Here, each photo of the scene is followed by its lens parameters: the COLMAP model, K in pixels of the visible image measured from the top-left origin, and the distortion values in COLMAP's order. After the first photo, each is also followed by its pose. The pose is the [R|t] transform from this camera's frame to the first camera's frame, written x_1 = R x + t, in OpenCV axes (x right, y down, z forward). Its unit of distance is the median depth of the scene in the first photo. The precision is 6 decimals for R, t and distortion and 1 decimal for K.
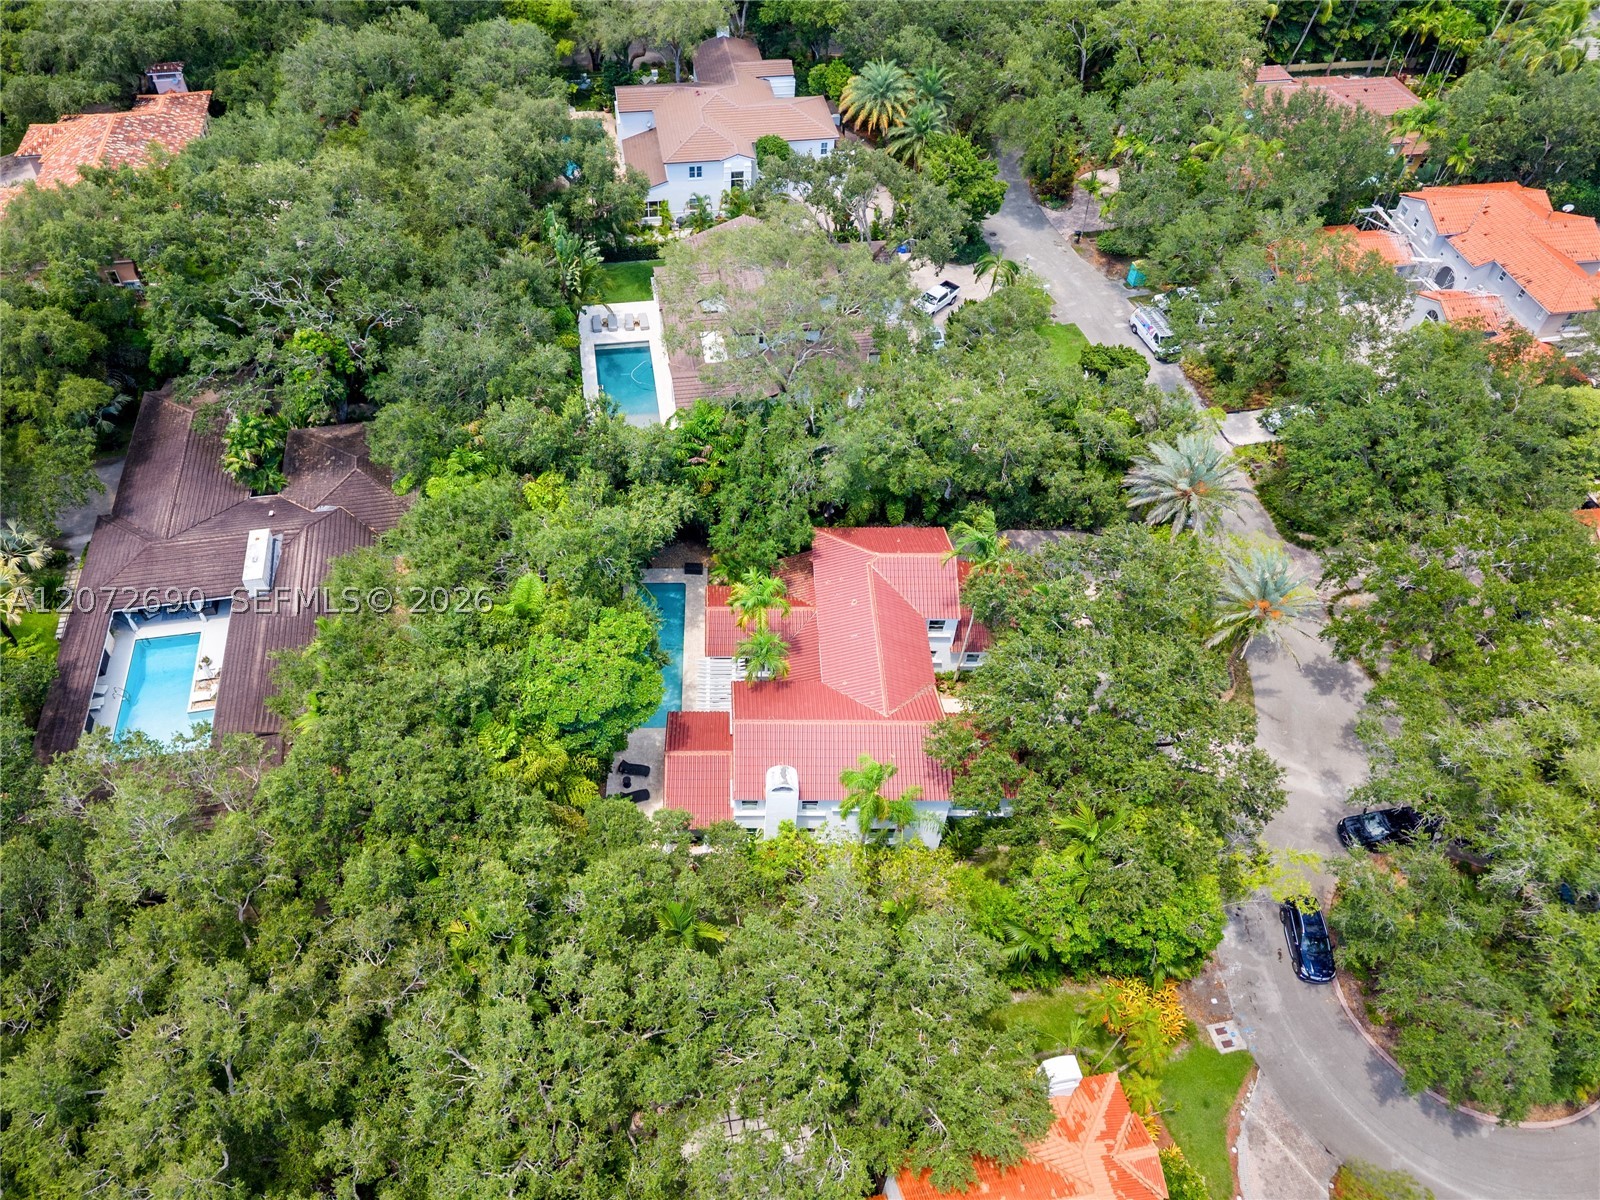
lens RADIAL K [[1118.8, 0, 743.8], [0, 1118.8, 559.7], [0, 0, 1]] dist [0.036492, -0.042338]
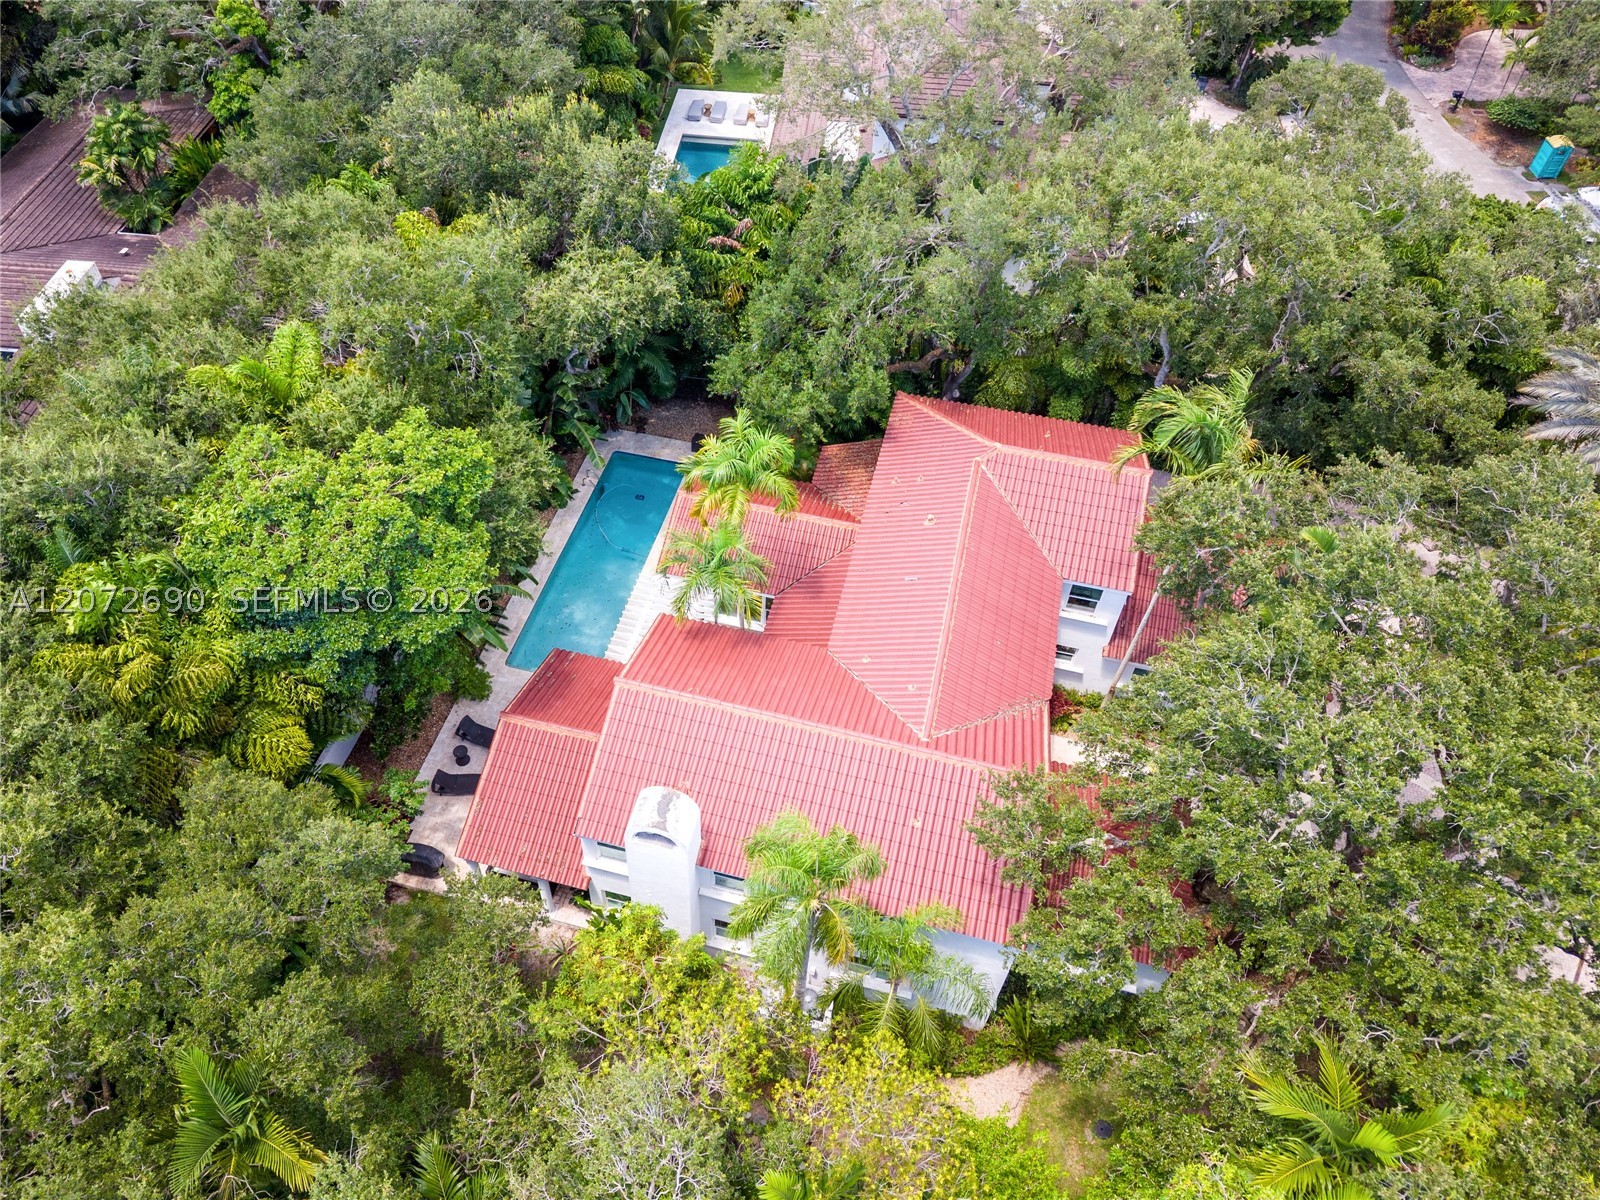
lens RADIAL K [[1140.5, 0, 742.9], [0, 1140.5, 553.8], [0, 0, 1]] dist [0.003624, -0.001326]
pose [[0.964097, 0.193982, -0.181353, 0.109384], [-0.194757, 0.980756, 0.013697, 0.061232], [0.180520, 0.022114, 0.983323, 0.438846]]
